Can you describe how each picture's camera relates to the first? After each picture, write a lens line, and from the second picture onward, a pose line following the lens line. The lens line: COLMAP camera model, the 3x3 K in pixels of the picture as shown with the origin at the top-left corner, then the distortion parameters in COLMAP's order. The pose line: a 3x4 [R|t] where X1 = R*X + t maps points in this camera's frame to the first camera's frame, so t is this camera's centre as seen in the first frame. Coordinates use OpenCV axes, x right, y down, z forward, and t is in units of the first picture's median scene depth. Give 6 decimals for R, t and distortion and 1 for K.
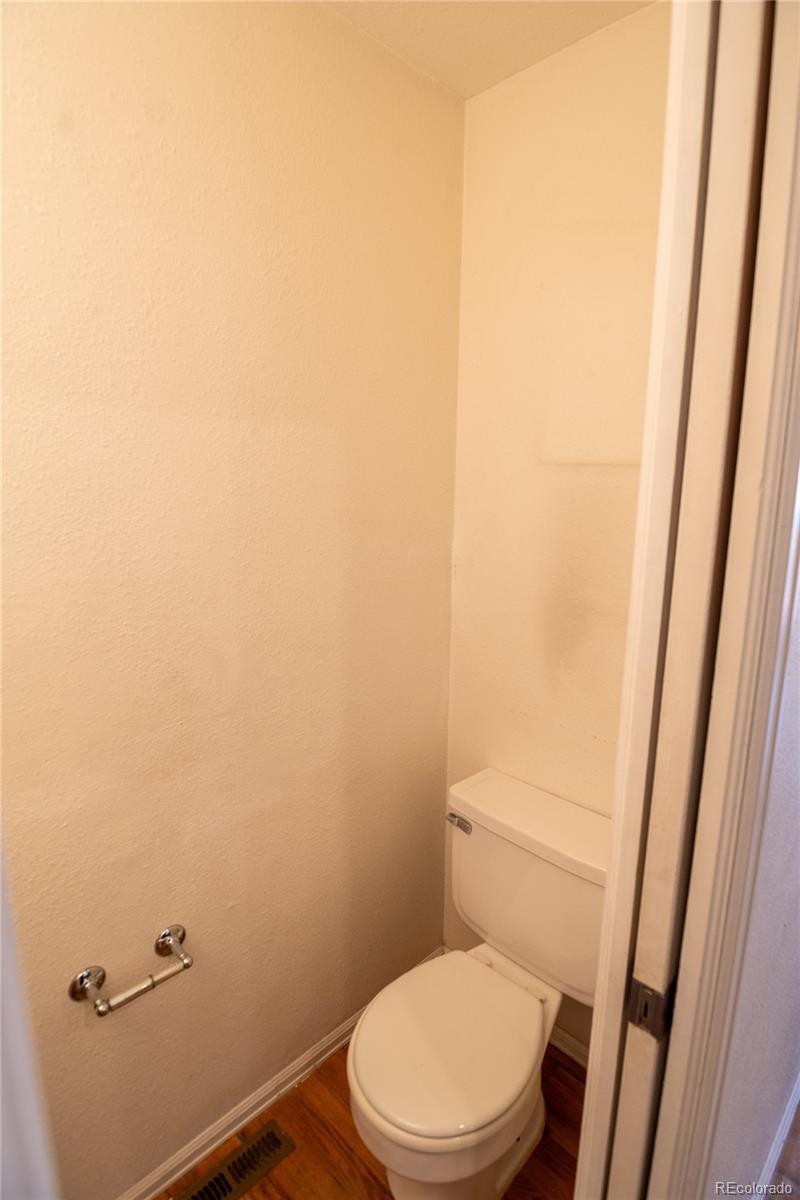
lens RADIAL K [[593.8, 0, 400.0], [0, 593.8, 600.0], [0, 0, 1]] dist [-0.003251, -0.011568]
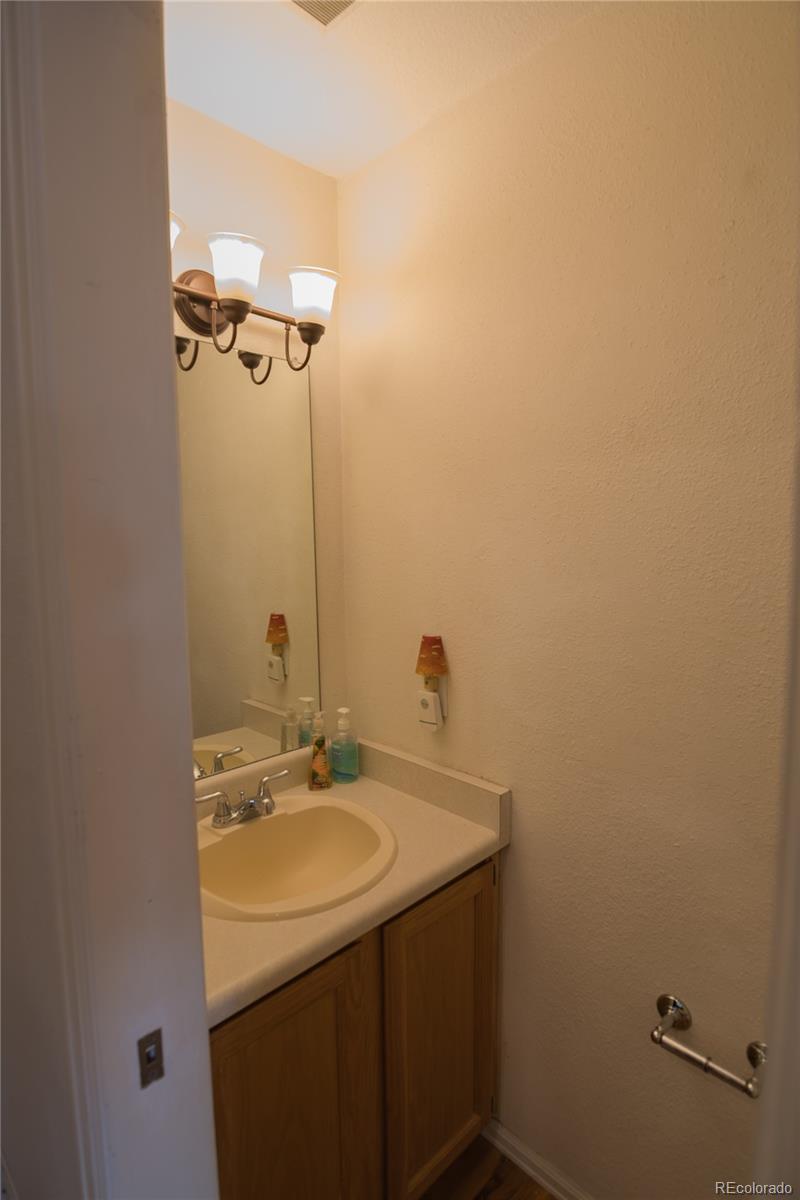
lens RADIAL K [[593.8, 0, 400.0], [0, 593.8, 600.0], [0, 0, 1]] dist [-0.003251, -0.011568]
pose [[0.001532, 0.090973, -0.995852, 0.476176], [-0.180867, 0.979454, 0.089197, -0.056046], [0.983506, 0.179980, 0.017954, 0.447990]]
